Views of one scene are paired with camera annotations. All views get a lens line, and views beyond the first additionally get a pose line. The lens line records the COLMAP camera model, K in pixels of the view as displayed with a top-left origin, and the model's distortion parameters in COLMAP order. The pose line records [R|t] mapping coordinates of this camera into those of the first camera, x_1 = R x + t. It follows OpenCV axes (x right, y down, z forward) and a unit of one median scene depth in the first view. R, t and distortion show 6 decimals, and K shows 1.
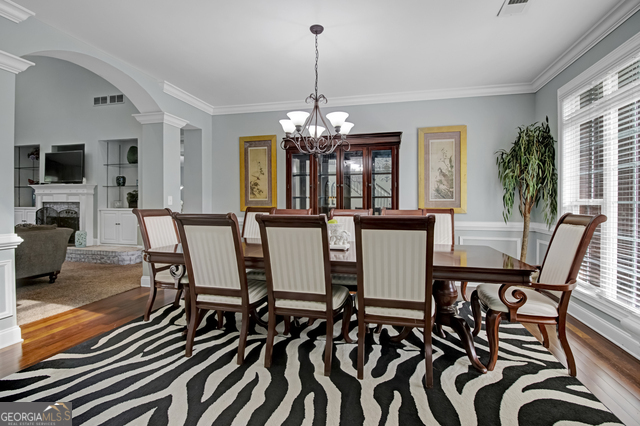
lens RADIAL K [[312.8, 0, 314.9], [0, 312.8, 204.1], [0, 0, 1]] dist [-0.014285, -0.006800]
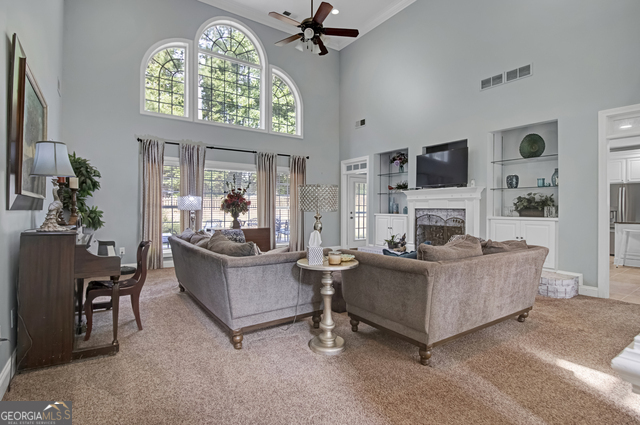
lens RADIAL K [[312.8, 0, 317.9], [0, 312.8, 210.2], [0, 0, 1]] dist [-0.014285, -0.006800]
pose [[0.759666, 0.003574, -0.650304, -0.508662], [-0.007446, 0.999967, -0.003201, 0.002643], [0.650271, 0.007274, 0.759667, 0.104078]]
